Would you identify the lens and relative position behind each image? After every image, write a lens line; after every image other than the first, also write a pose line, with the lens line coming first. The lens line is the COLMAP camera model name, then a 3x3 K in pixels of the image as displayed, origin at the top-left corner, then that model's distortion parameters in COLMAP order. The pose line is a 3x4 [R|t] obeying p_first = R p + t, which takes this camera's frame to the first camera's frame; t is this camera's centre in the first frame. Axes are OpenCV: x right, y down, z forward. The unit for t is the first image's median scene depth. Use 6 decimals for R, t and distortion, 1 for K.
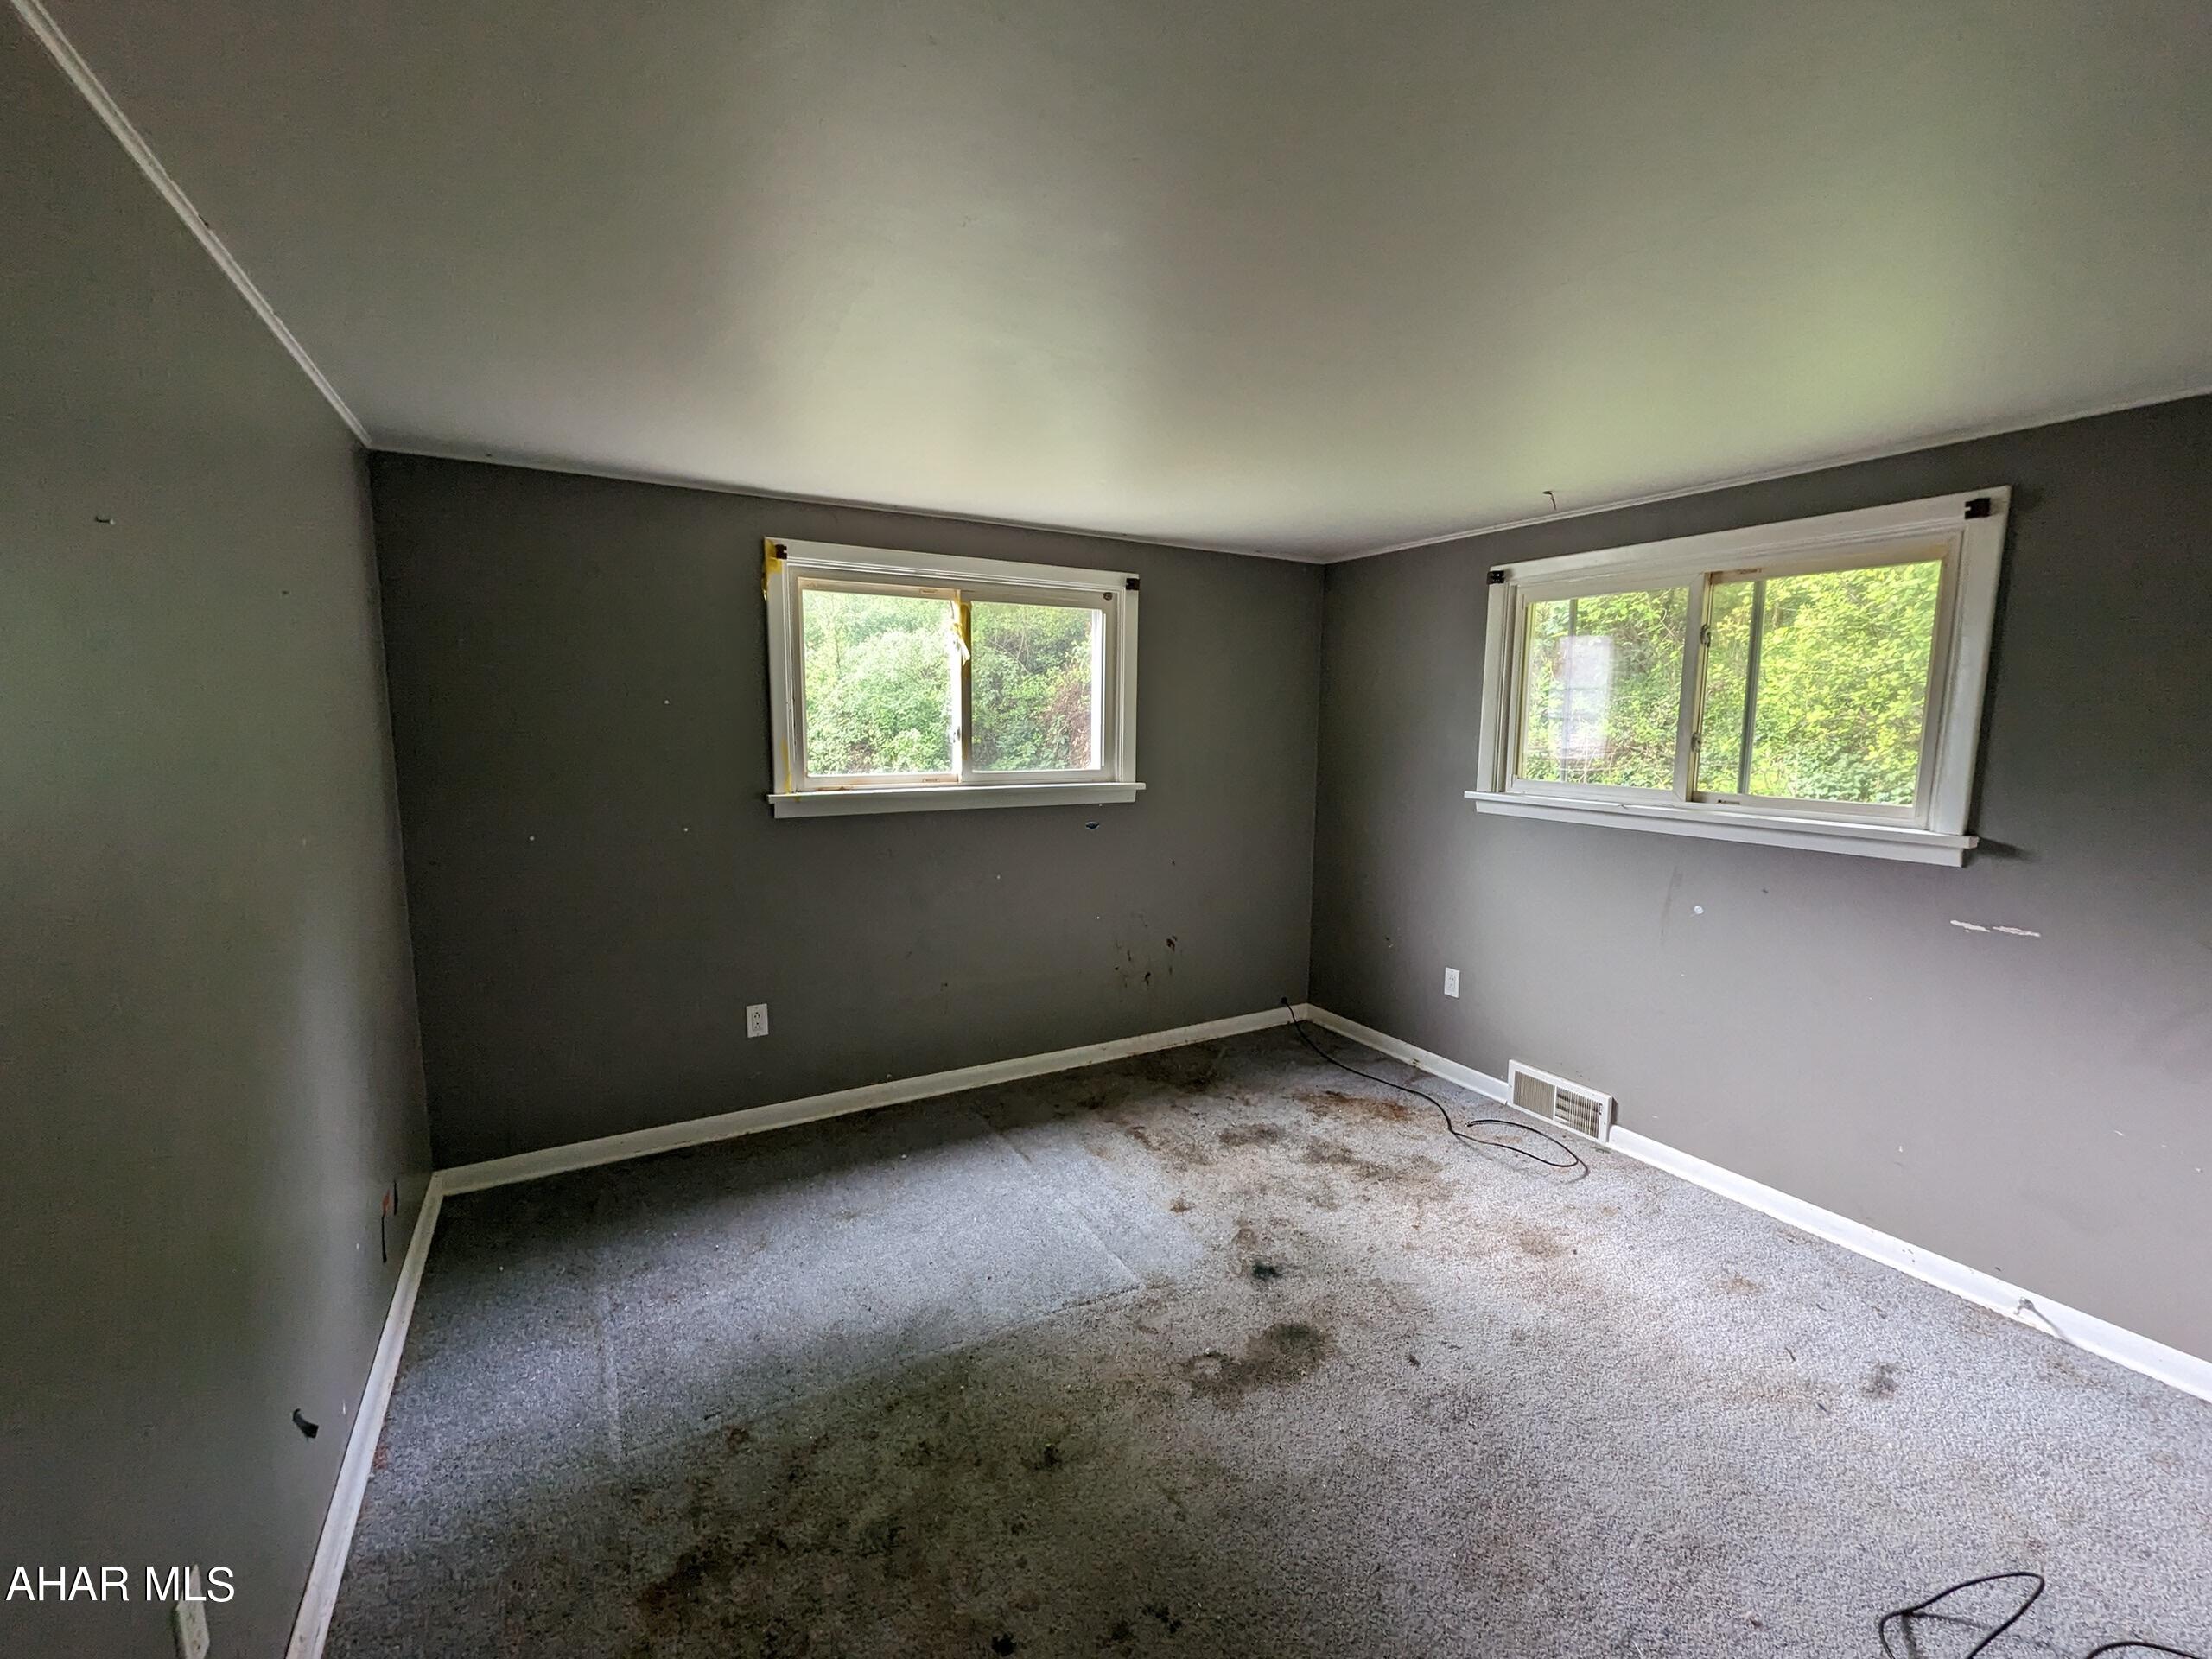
lens RADIAL K [[918.7, 0, 1102.3], [0, 918.7, 831.5], [0, 0, 1]] dist [0.001105, -0.000225]
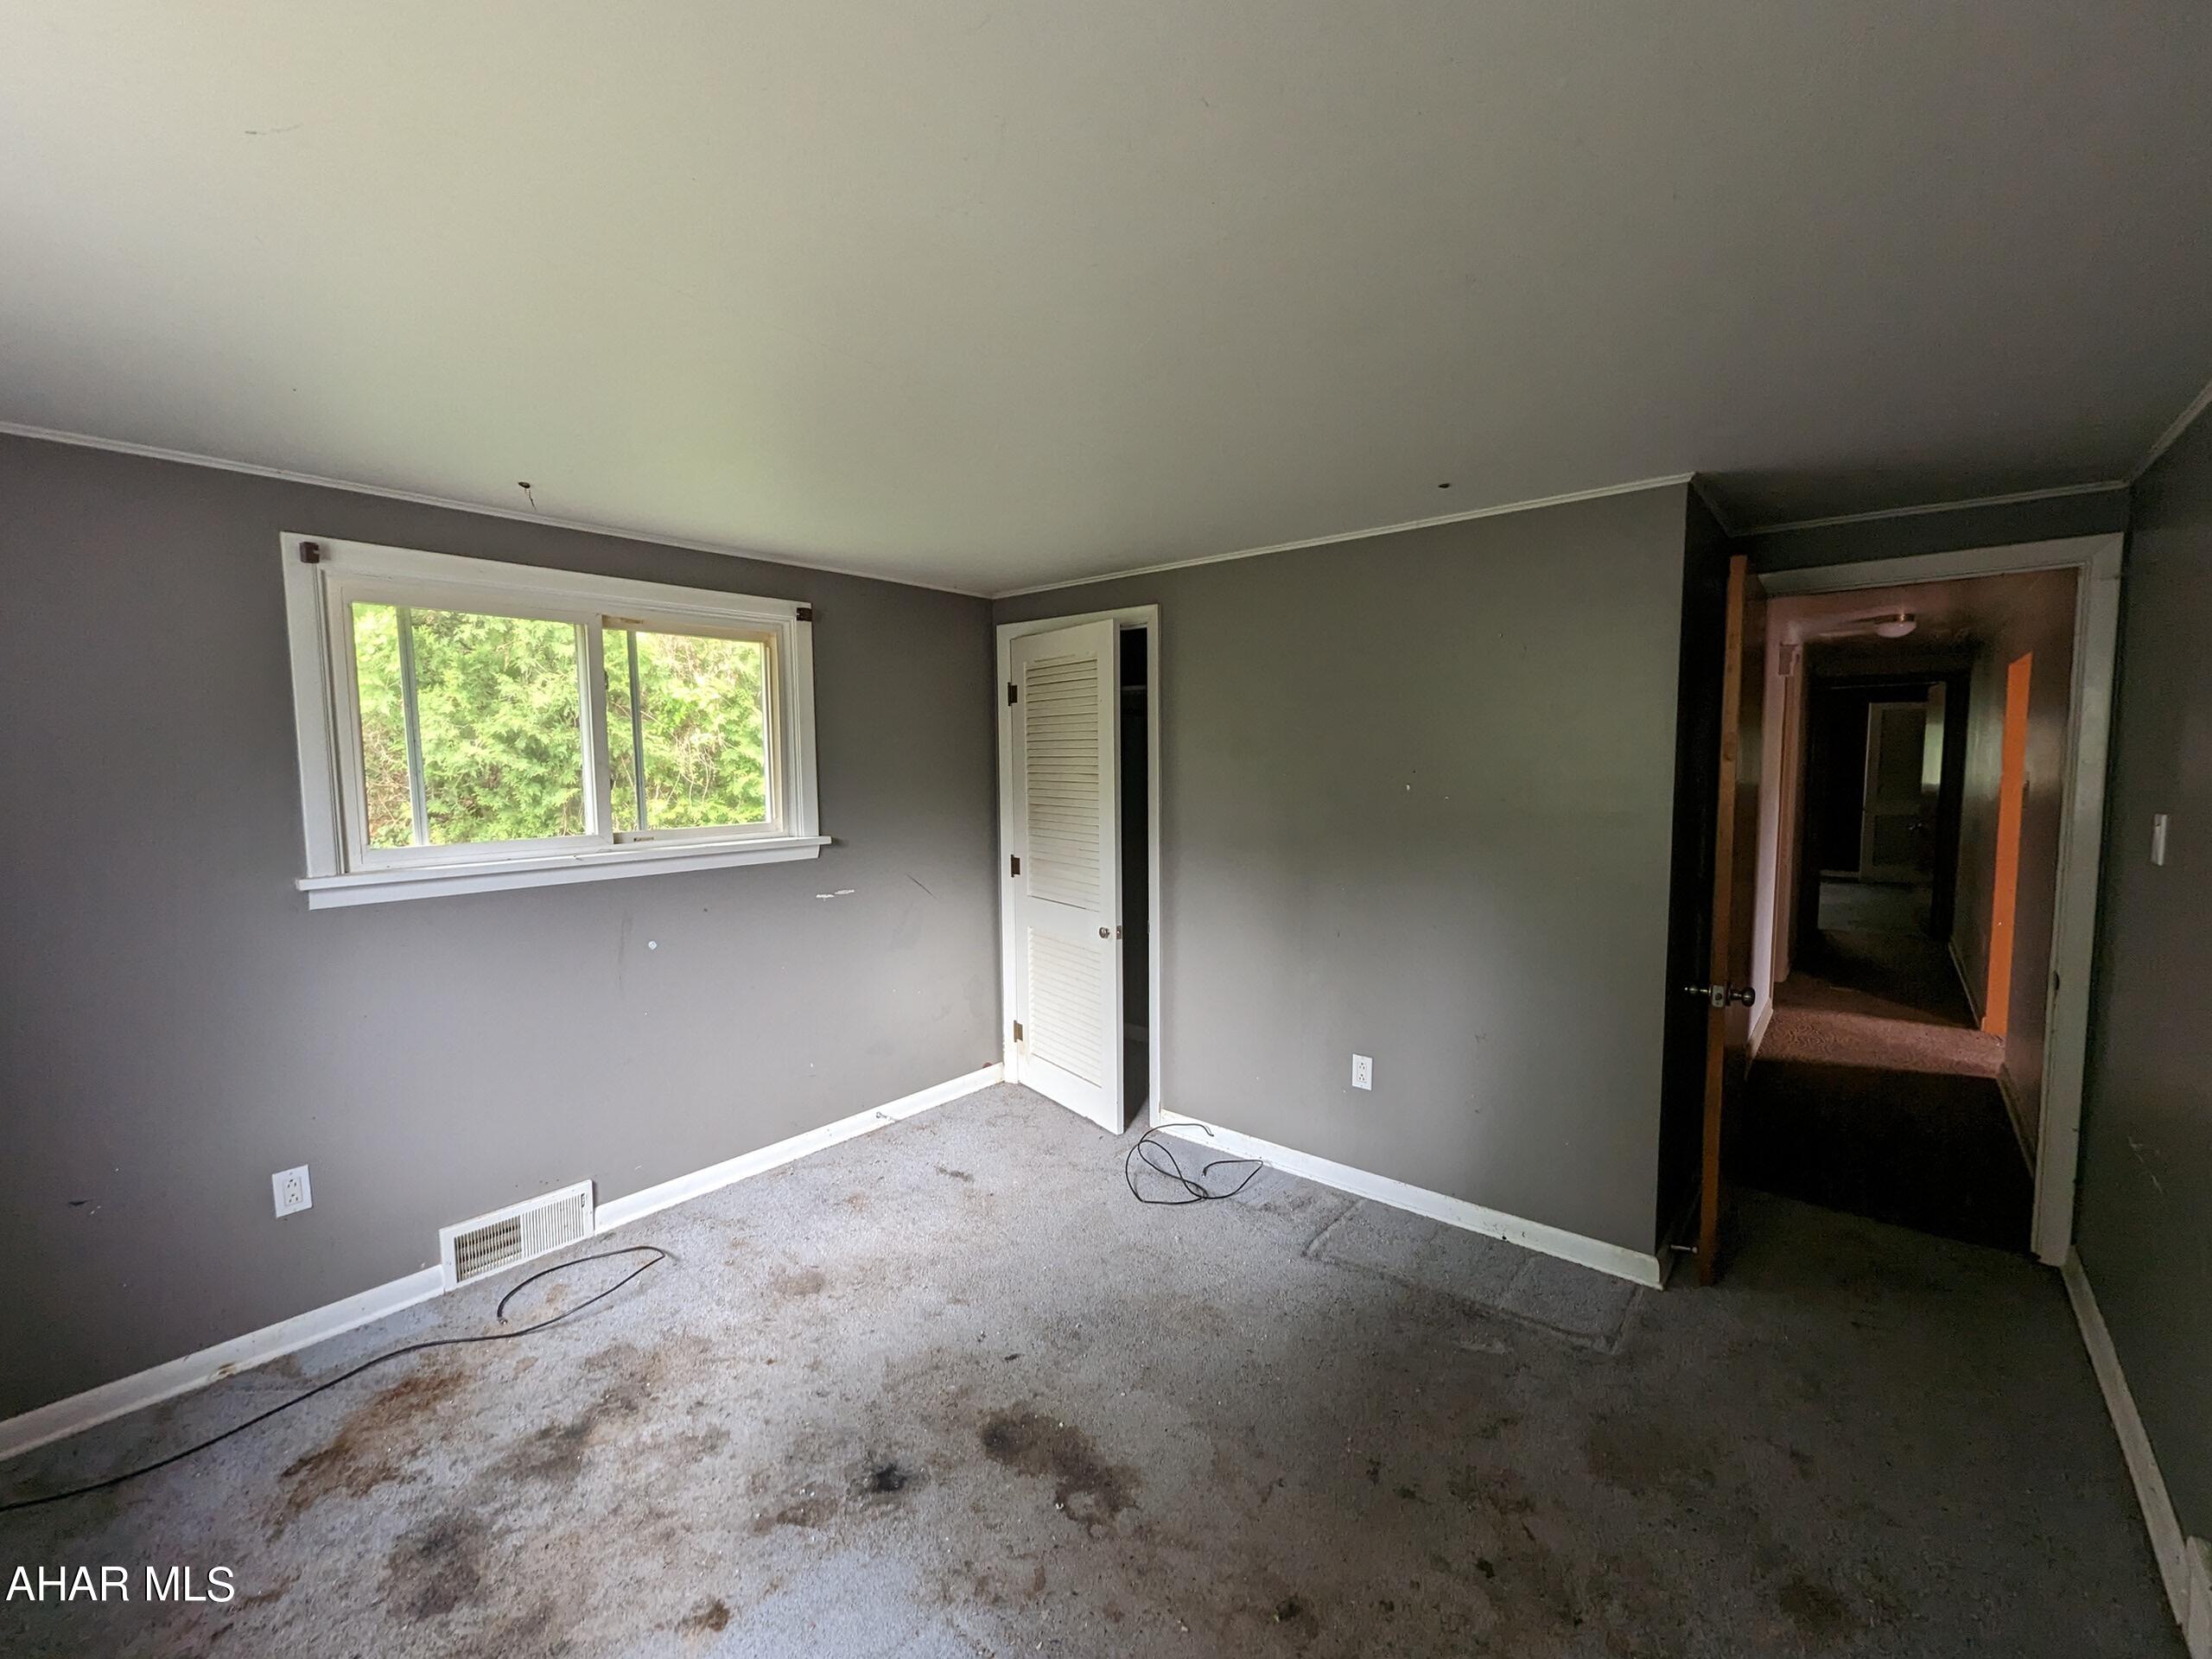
lens RADIAL K [[918.7, 0, 1102.3], [0, 918.7, 831.5], [0, 0, 1]] dist [0.001105, -0.000225]
pose [[-0.344531, -0.081850, 0.935200, -0.489389], [0.127035, 0.982964, 0.132830, -0.115676], [-0.930140, 0.164567, -0.328264, 0.873810]]
